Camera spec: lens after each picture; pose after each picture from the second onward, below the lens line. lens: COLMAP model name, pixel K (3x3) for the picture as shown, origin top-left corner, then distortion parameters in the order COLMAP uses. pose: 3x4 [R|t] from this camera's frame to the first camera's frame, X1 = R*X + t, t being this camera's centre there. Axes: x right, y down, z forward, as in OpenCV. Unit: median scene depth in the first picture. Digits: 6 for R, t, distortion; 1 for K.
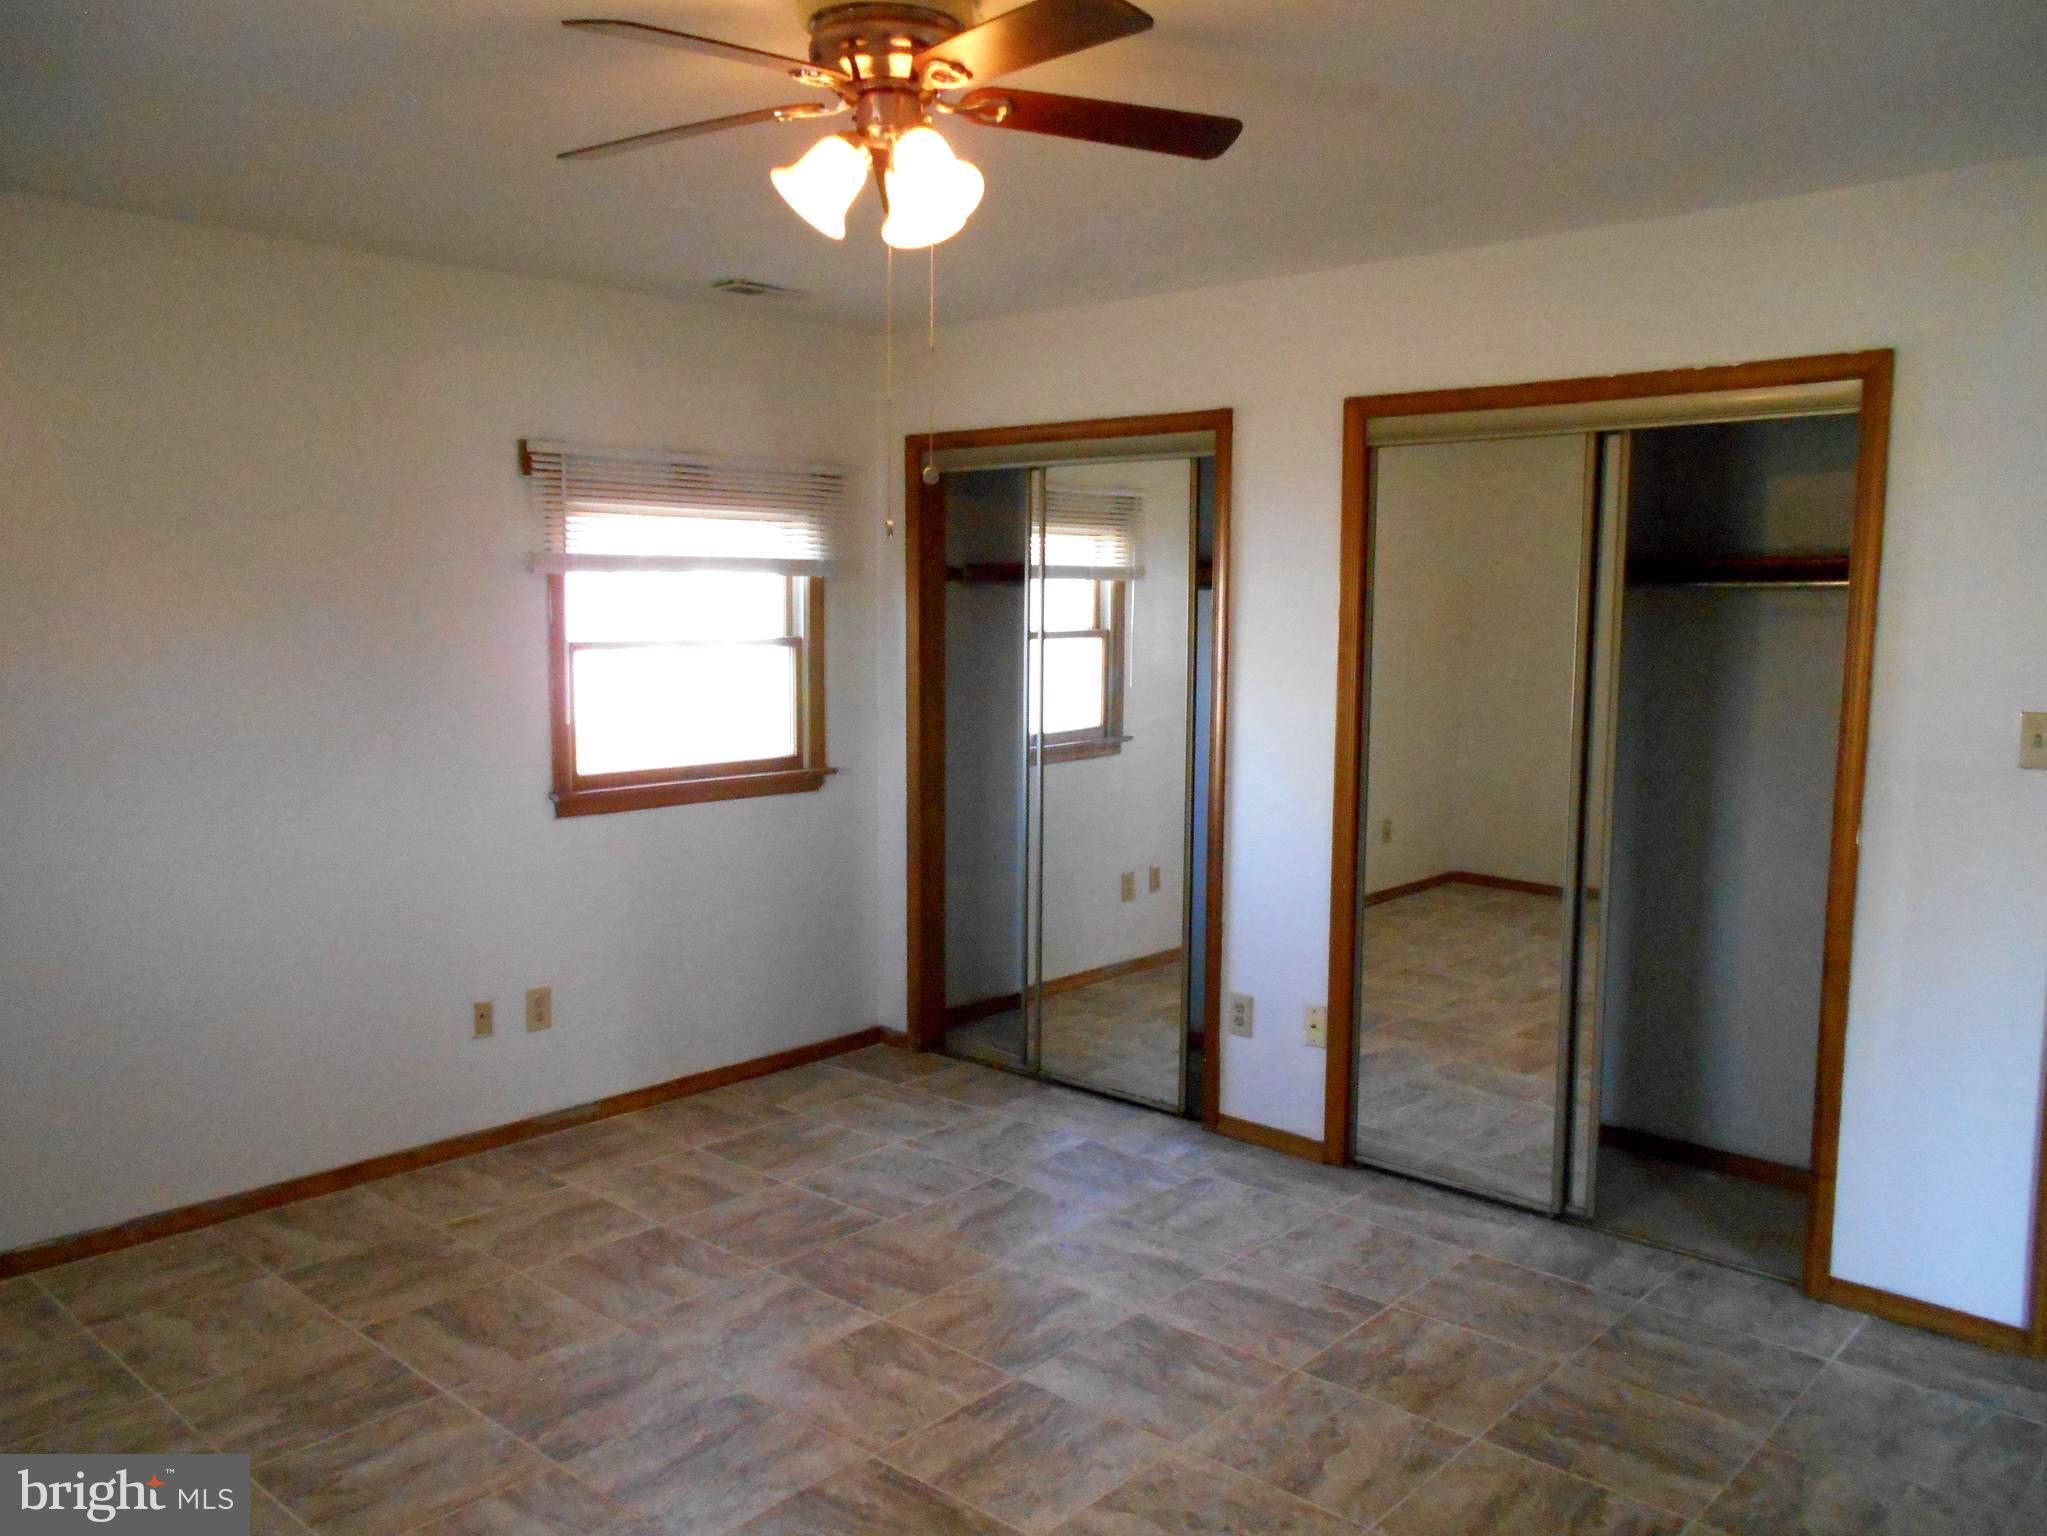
lens RADIAL K [[1519.4, 0, 1023.5], [0, 1519.4, 768.0], [0, 0, 1]] dist [-0.075885, 0.002511]
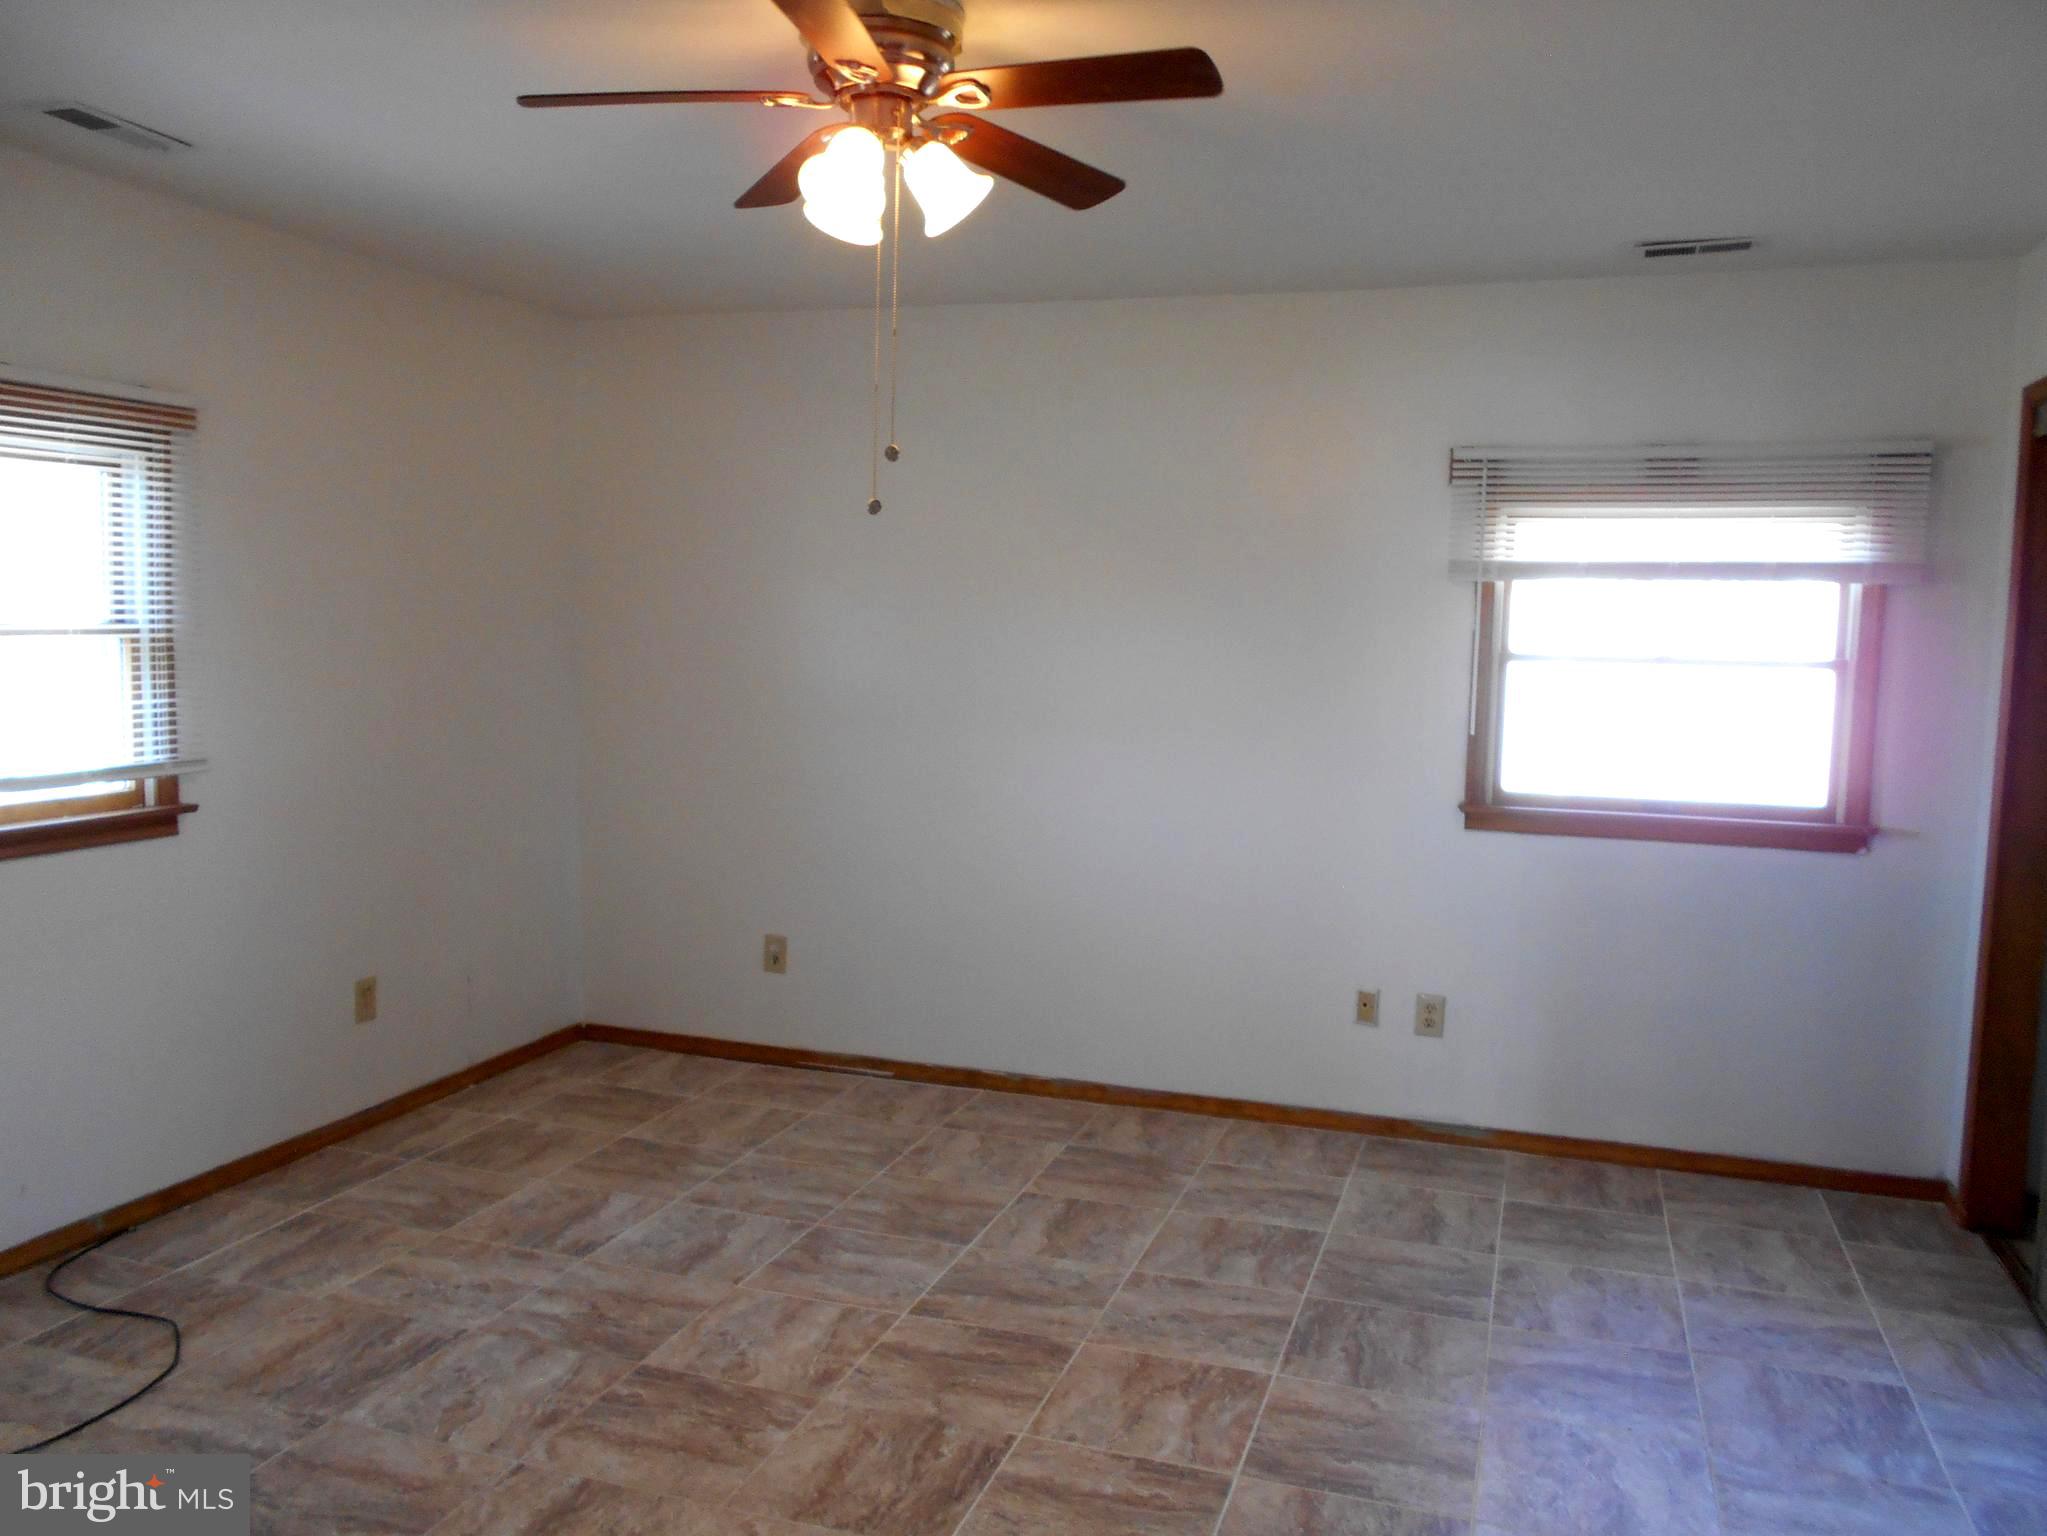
lens RADIAL K [[1493.0, 0, 1023.5], [0, 1493.0, 768.0], [0, 0, 1]] dist [-0.000643, -0.002190]
pose [[0.407764, 0.087134, -0.908920, 0.505402], [-0.110103, 0.992865, 0.045787, -0.021766], [0.906425, 0.081405, 0.414448, 0.355091]]
